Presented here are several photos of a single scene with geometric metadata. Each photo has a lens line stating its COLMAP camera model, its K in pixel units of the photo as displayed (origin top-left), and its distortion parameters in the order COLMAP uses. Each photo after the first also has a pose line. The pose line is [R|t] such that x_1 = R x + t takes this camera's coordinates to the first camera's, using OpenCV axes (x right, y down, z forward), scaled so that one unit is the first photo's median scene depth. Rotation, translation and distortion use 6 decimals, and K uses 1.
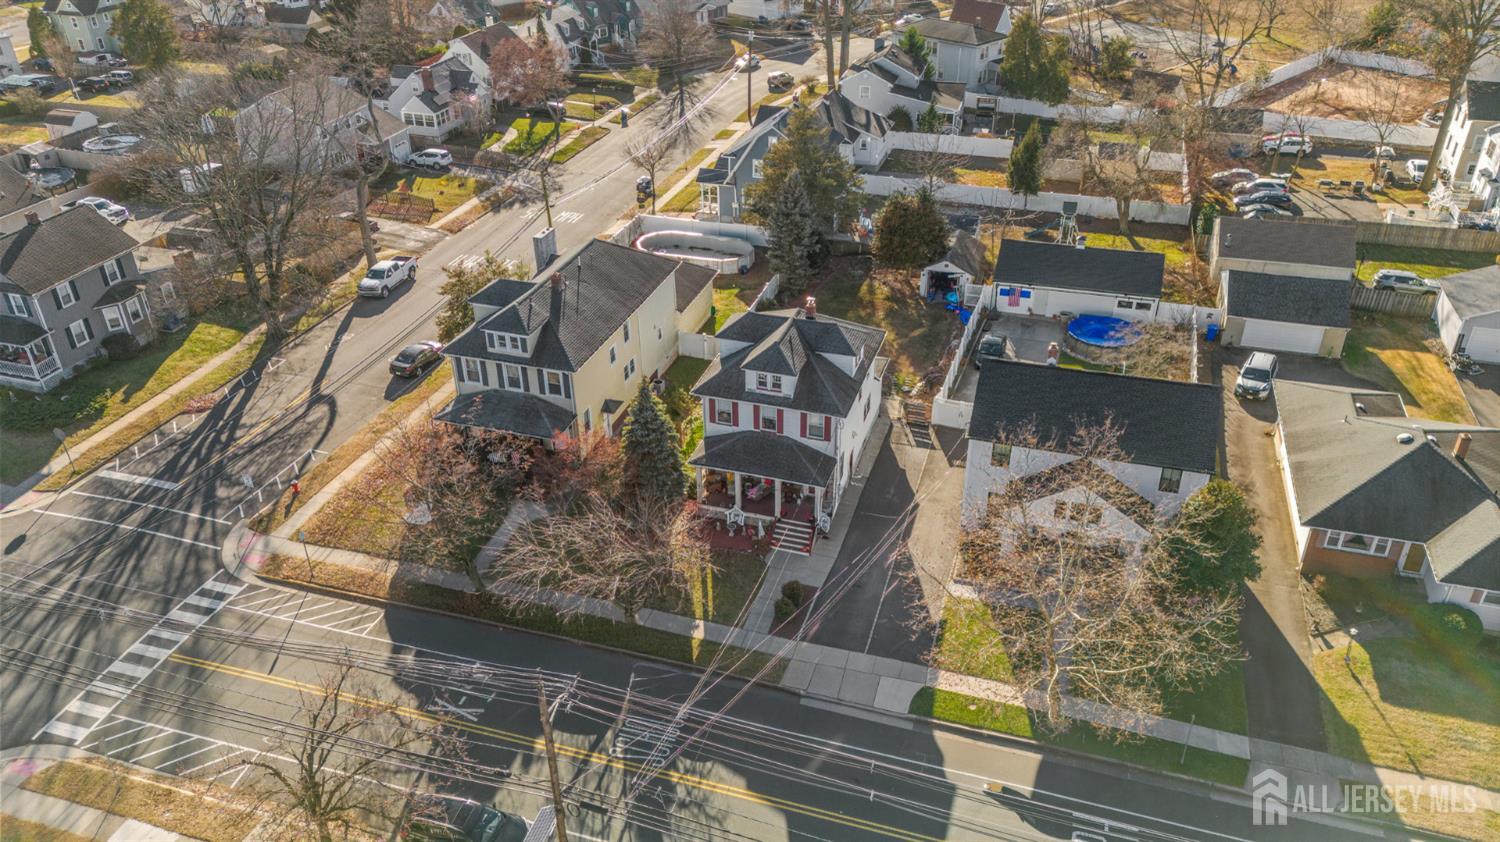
lens RADIAL K [[1086.6, 0, 752.2], [0, 1086.6, 423.6], [0, 0, 1]] dist [0.086719, -0.099835]
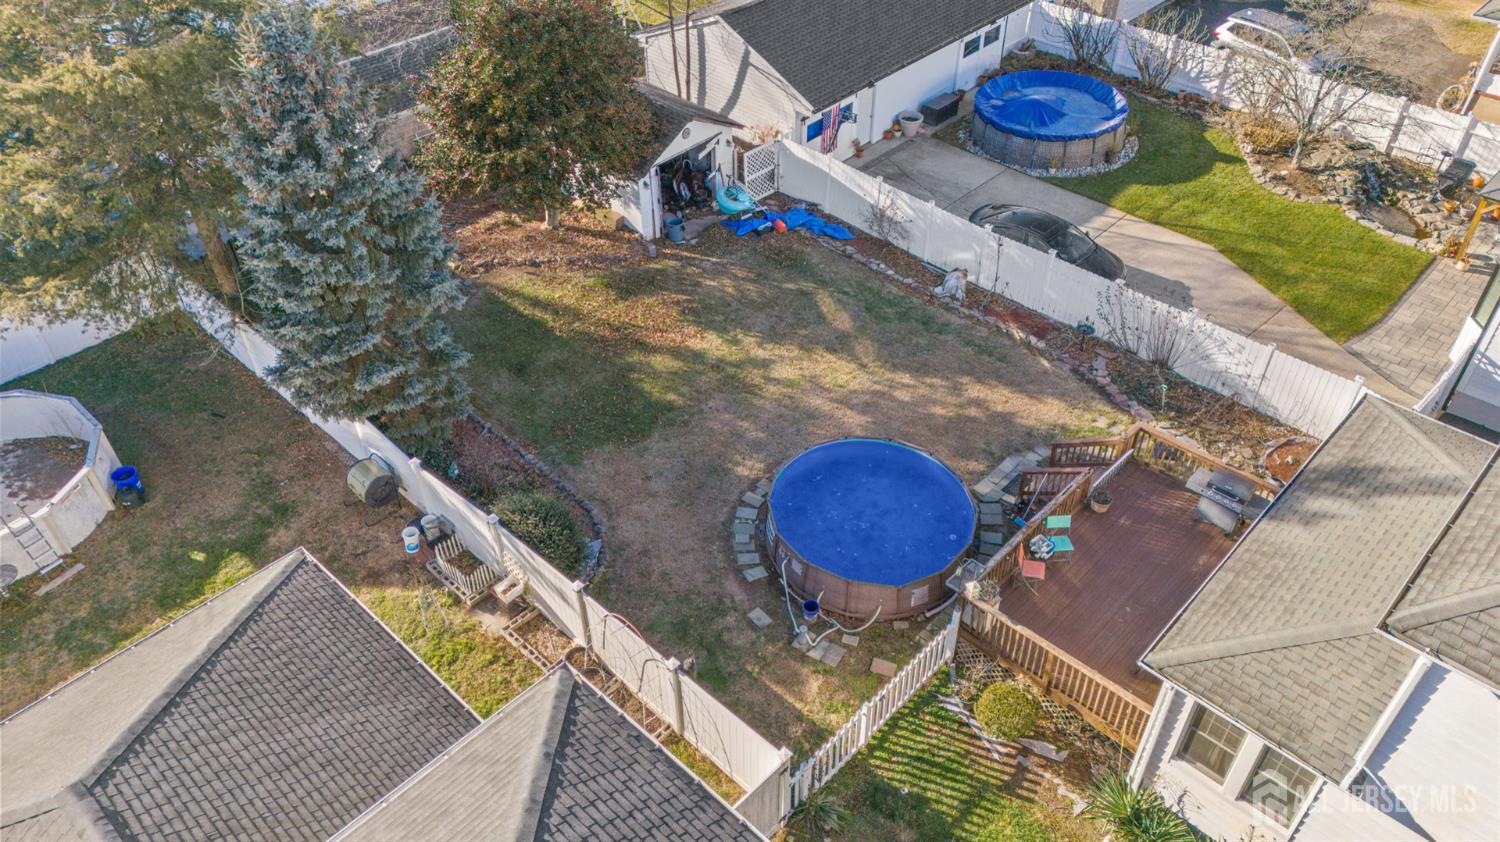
lens RADIAL K [[1086.6, 0, 752.2], [0, 1086.6, 423.6], [0, 0, 1]] dist [0.086719, -0.099835]
pose [[0.437565, -0.585035, 0.682840, -0.132106], [0.463823, 0.797423, 0.385987, -0.210378], [-0.770328, 0.147823, 0.620277, 0.807726]]
